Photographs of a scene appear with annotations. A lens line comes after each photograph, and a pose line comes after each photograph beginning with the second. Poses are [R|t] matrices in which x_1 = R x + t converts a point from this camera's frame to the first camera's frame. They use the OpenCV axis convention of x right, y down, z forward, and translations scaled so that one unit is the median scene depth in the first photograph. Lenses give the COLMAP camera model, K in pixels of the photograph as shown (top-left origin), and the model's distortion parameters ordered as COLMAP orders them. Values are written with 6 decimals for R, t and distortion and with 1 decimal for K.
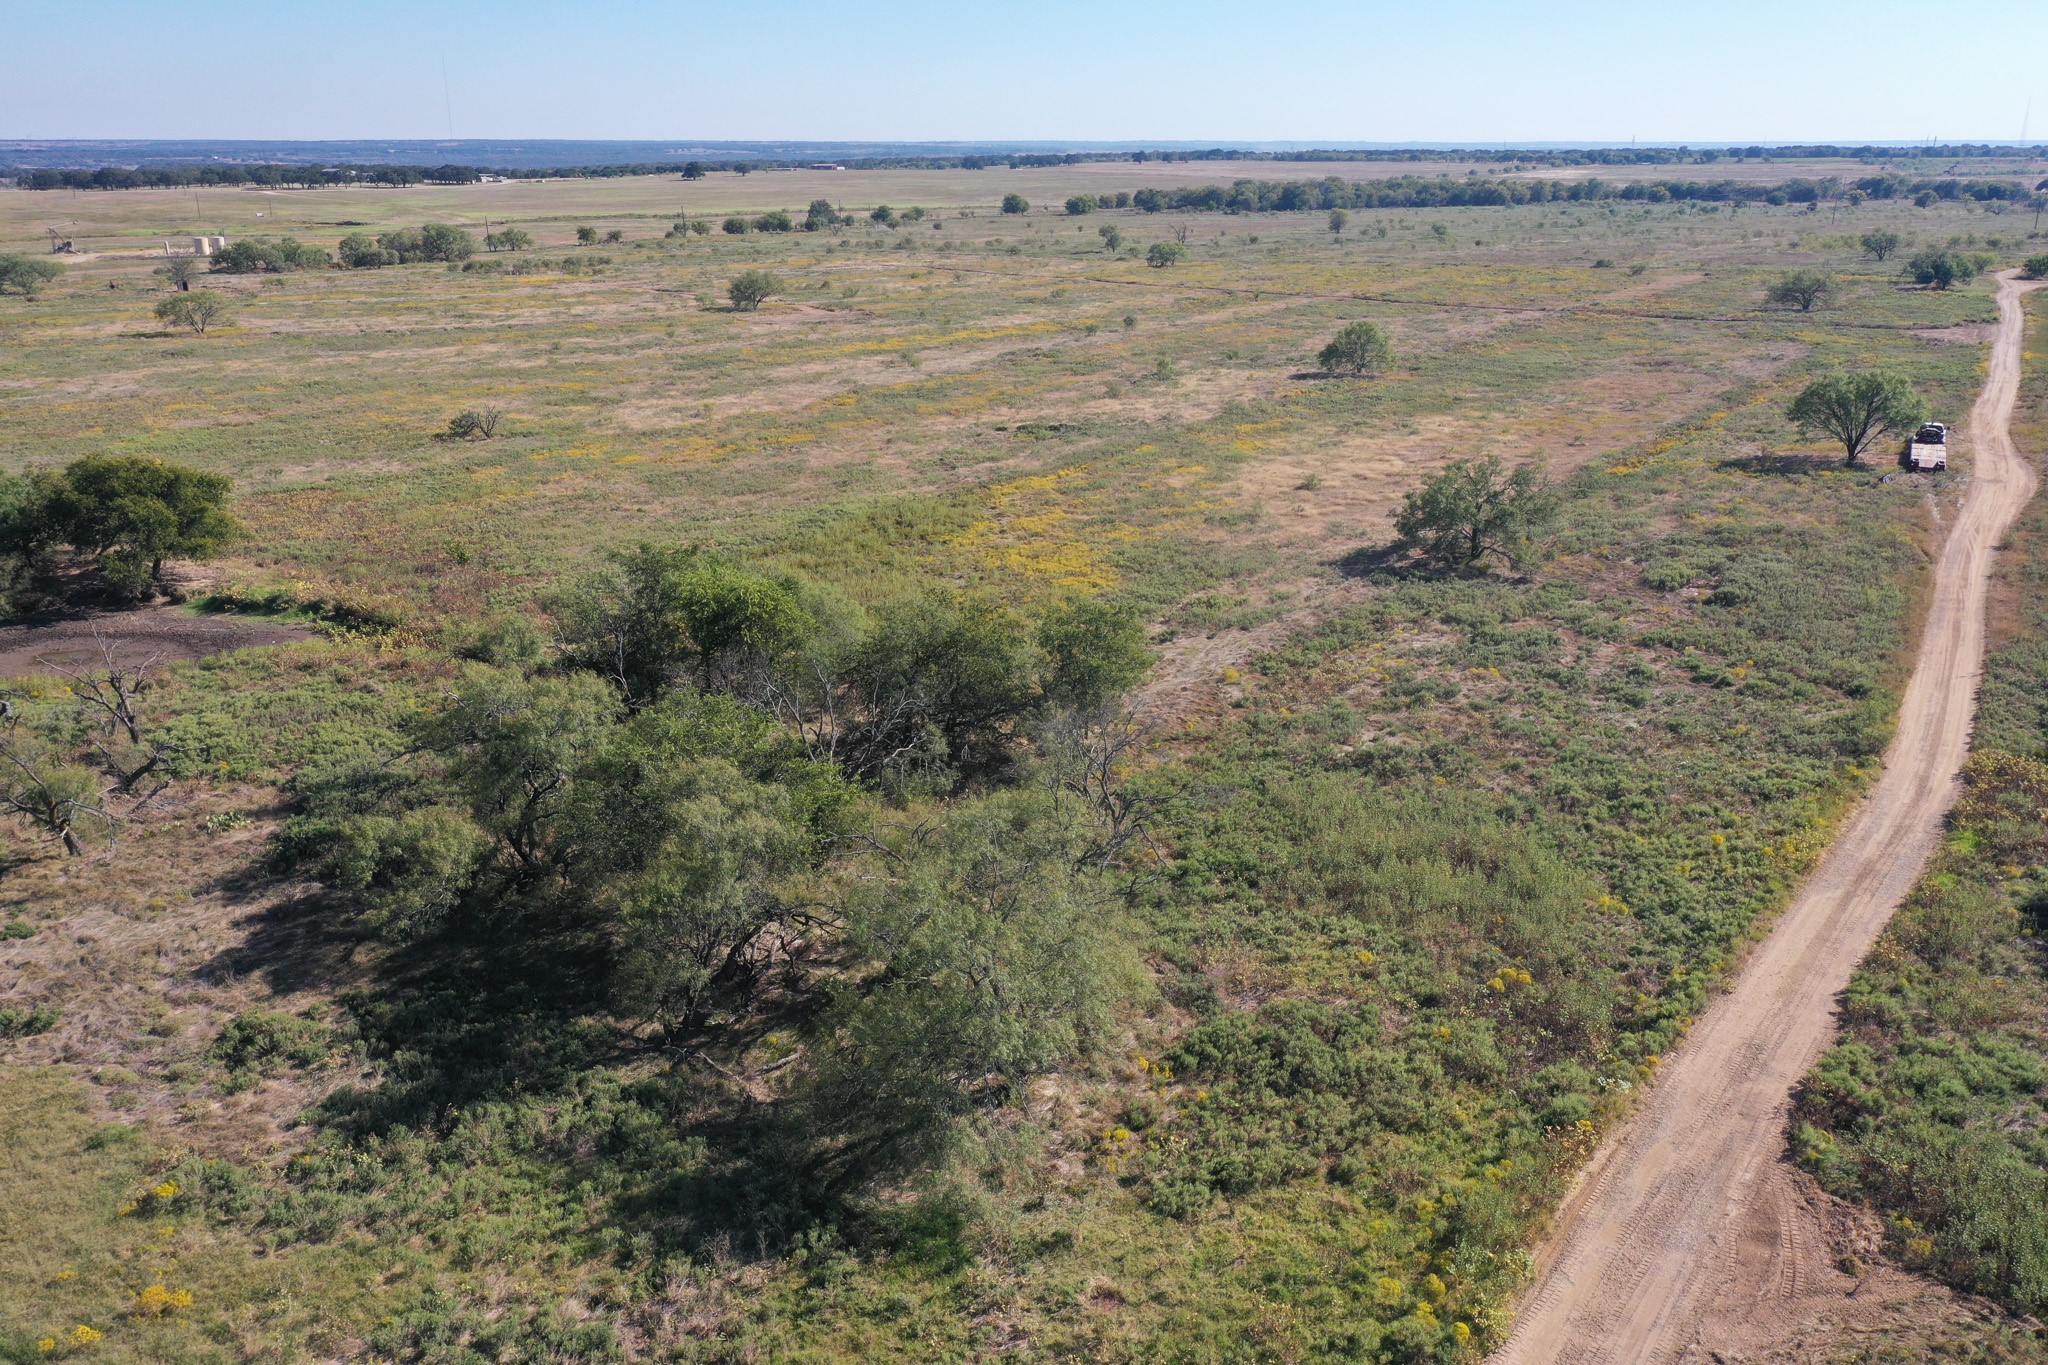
lens RADIAL K [[1619.3, 0, 1024.0], [0, 1619.3, 682.5], [0, 0, 1]] dist [0.005889, 0.005217]
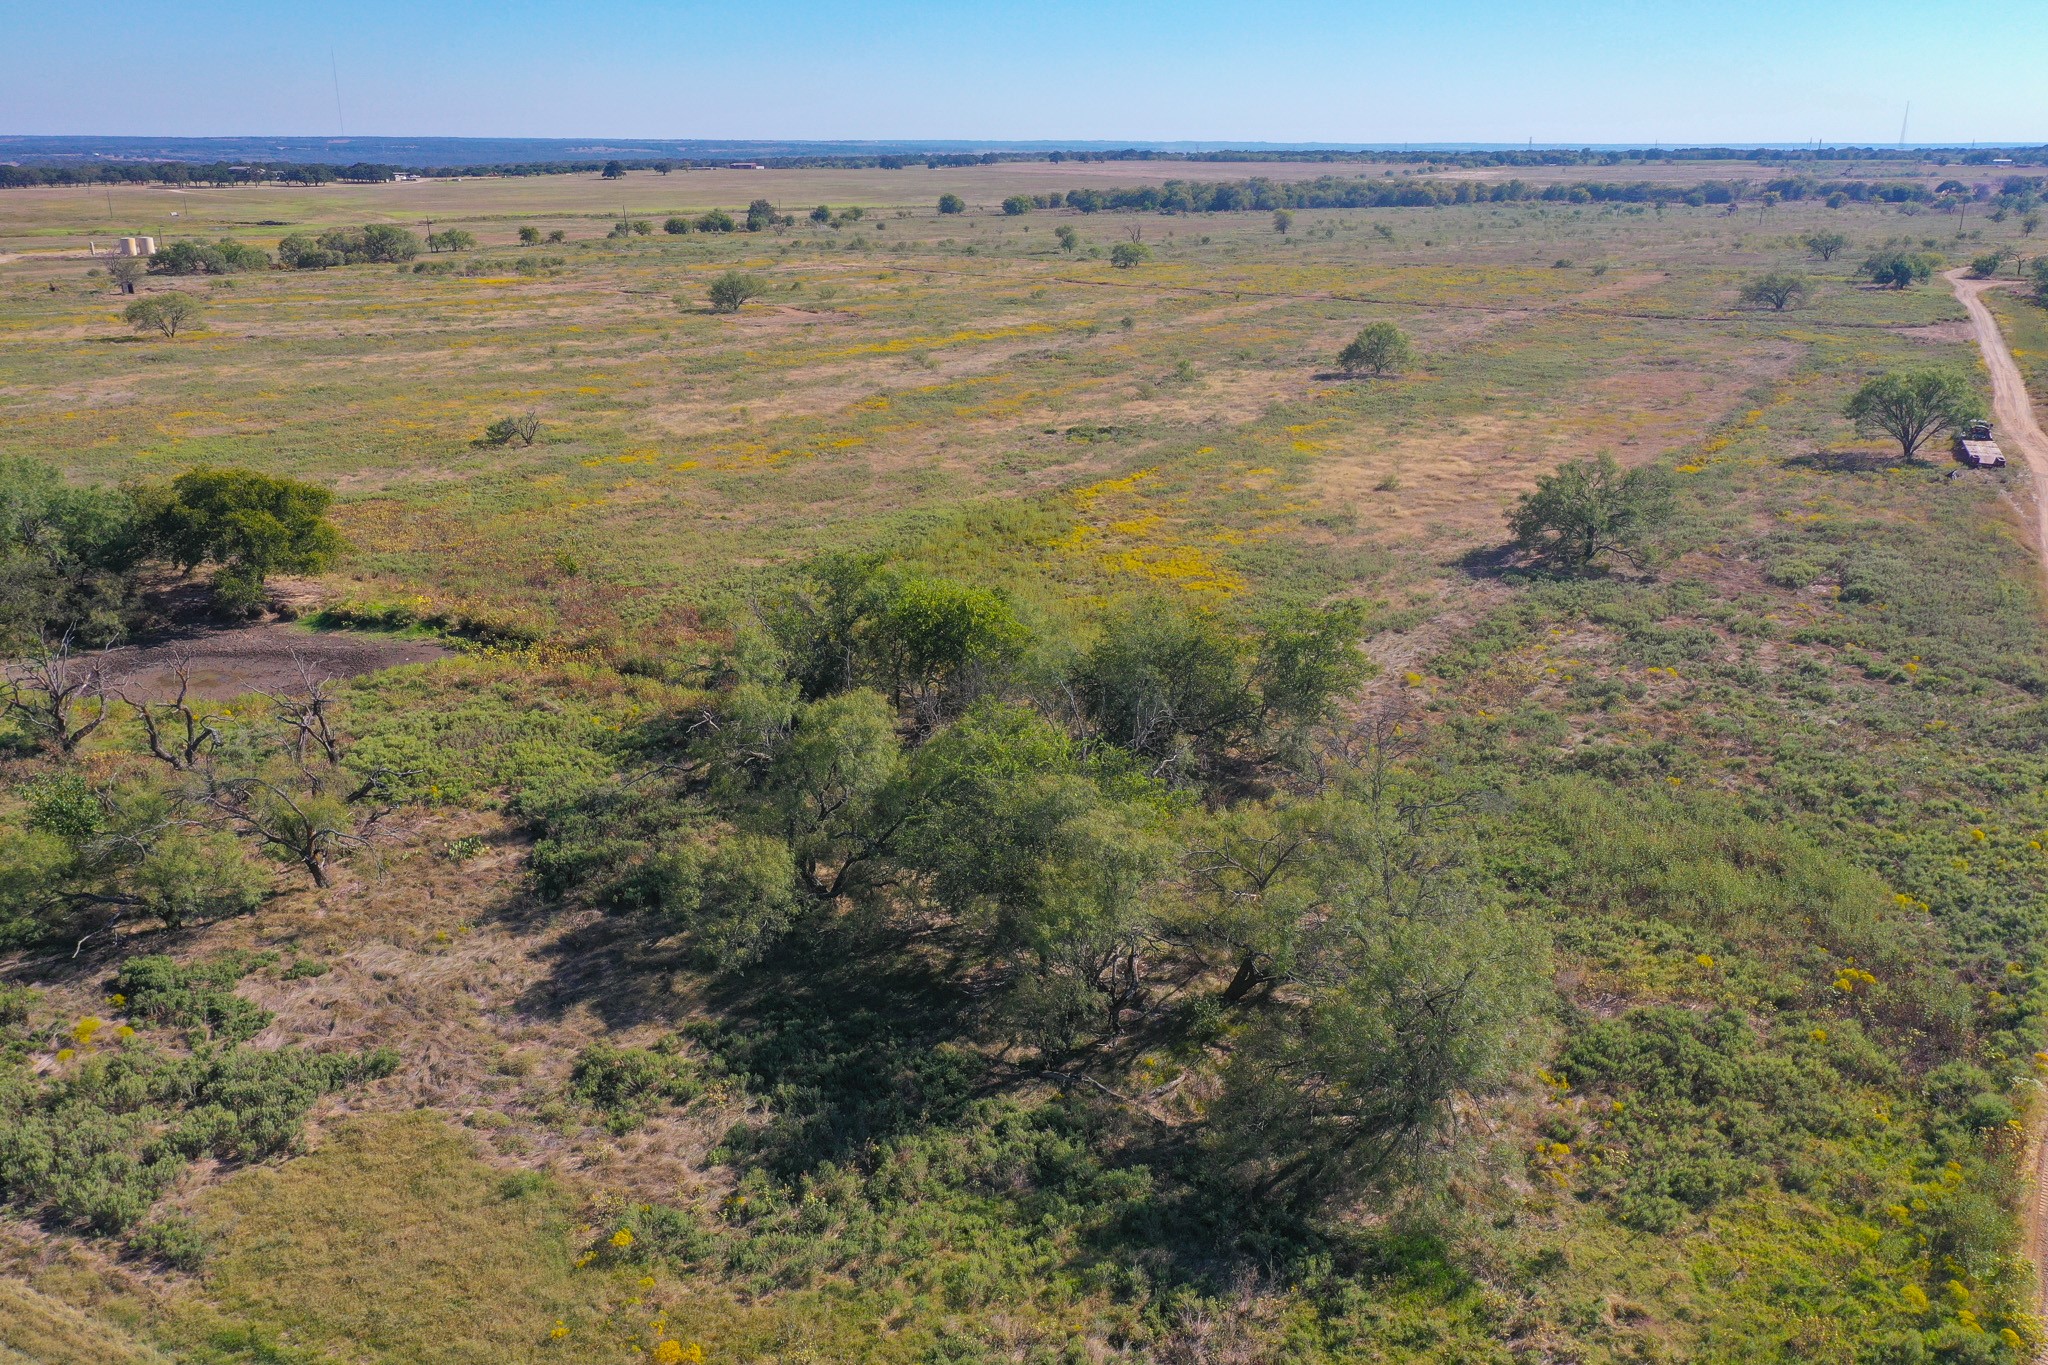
lens RADIAL K [[1619.3, 0, 1024.0], [0, 1619.3, 682.5], [0, 0, 1]] dist [0.005889, 0.005217]
pose [[0.998197, -0.015917, 0.057869, -0.147816], [0.015901, 0.999873, 0.000751, -0.005762], [-0.057874, 0.000170, 0.998324, 0.012382]]
